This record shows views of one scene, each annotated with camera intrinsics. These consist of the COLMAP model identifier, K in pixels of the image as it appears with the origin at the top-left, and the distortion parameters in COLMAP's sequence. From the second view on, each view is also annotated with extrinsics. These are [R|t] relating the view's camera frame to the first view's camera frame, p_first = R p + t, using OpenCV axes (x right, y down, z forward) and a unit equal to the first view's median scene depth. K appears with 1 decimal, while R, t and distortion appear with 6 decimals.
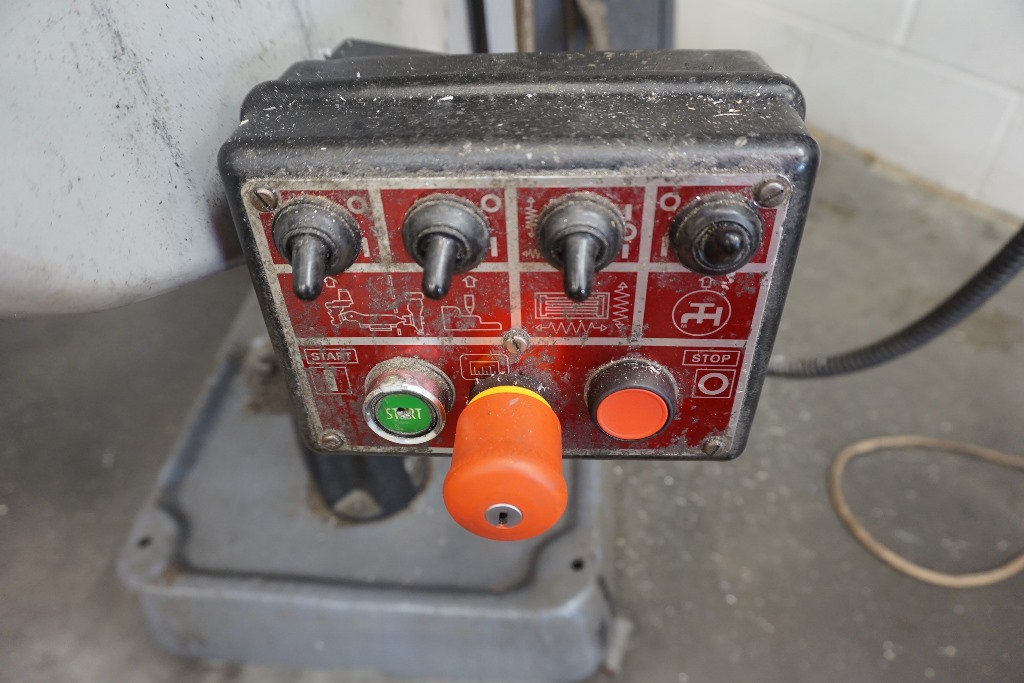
lens RADIAL K [[699.9, 0, 509.9], [0, 699.9, 348.0], [0, 0, 1]] dist [-0.033411, 0.005705]
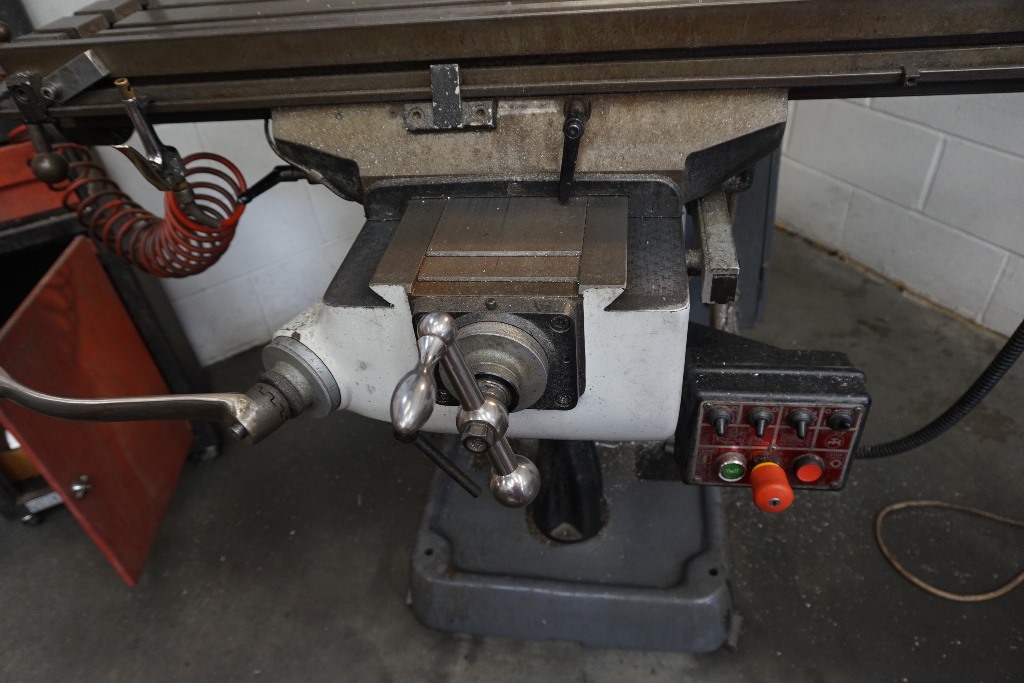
lens RADIAL K [[699.9, 0, 509.9], [0, 699.9, 348.0], [0, 0, 1]] dist [-0.033411, 0.005705]
pose [[0.998682, 0.021716, -0.046497, -0.953778], [-0.025909, 0.995462, -0.091561, -0.129769], [0.044297, 0.092645, 0.994713, -2.024568]]
